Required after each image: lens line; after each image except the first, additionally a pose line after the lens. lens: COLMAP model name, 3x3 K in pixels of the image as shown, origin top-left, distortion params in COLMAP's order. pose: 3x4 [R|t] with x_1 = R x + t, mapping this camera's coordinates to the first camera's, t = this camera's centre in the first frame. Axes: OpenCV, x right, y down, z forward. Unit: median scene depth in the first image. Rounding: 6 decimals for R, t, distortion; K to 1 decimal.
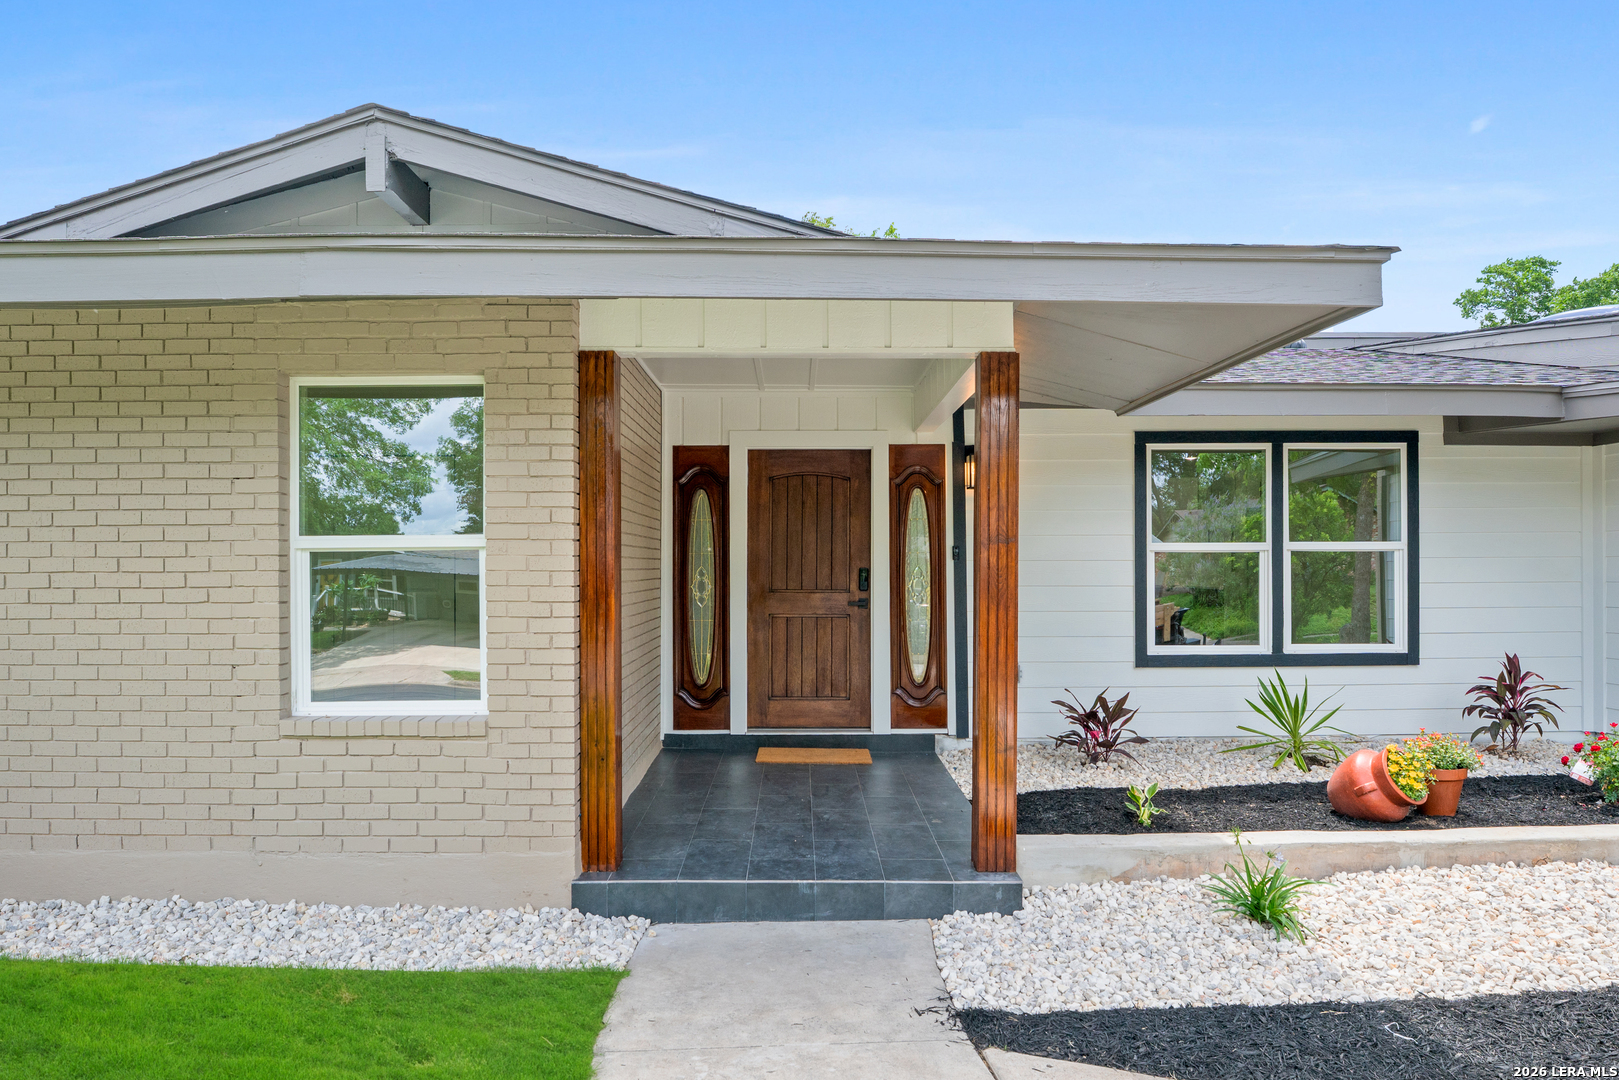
lens RADIAL K [[1021.8, 0, 812.5], [0, 1021.8, 550.6], [0, 0, 1]] dist [-0.024126, -0.001707]
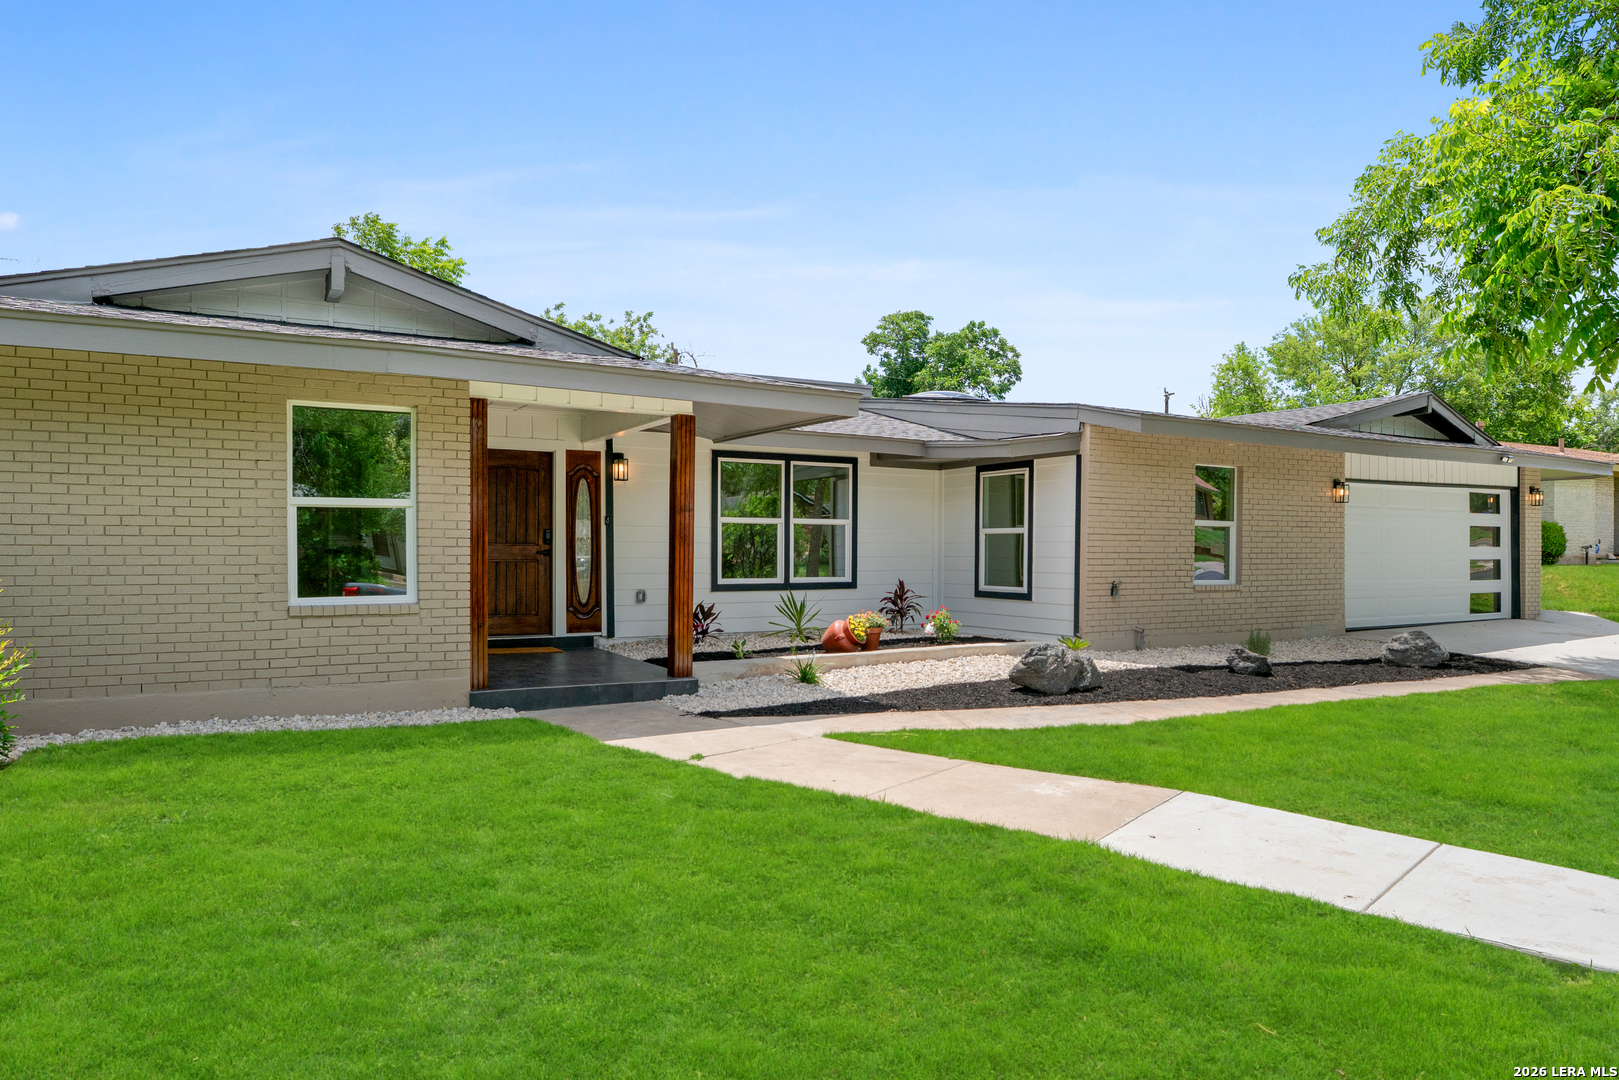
lens RADIAL K [[1021.8, 0, 807.0], [0, 1021.8, 542.0], [0, 0, 1]] dist [-0.024126, -0.001707]
pose [[0.868971, 0.009982, 0.494762, -0.505623], [-0.012534, 0.999920, 0.001839, 0.038505], [-0.494704, -0.007799, 0.869026, -0.714849]]
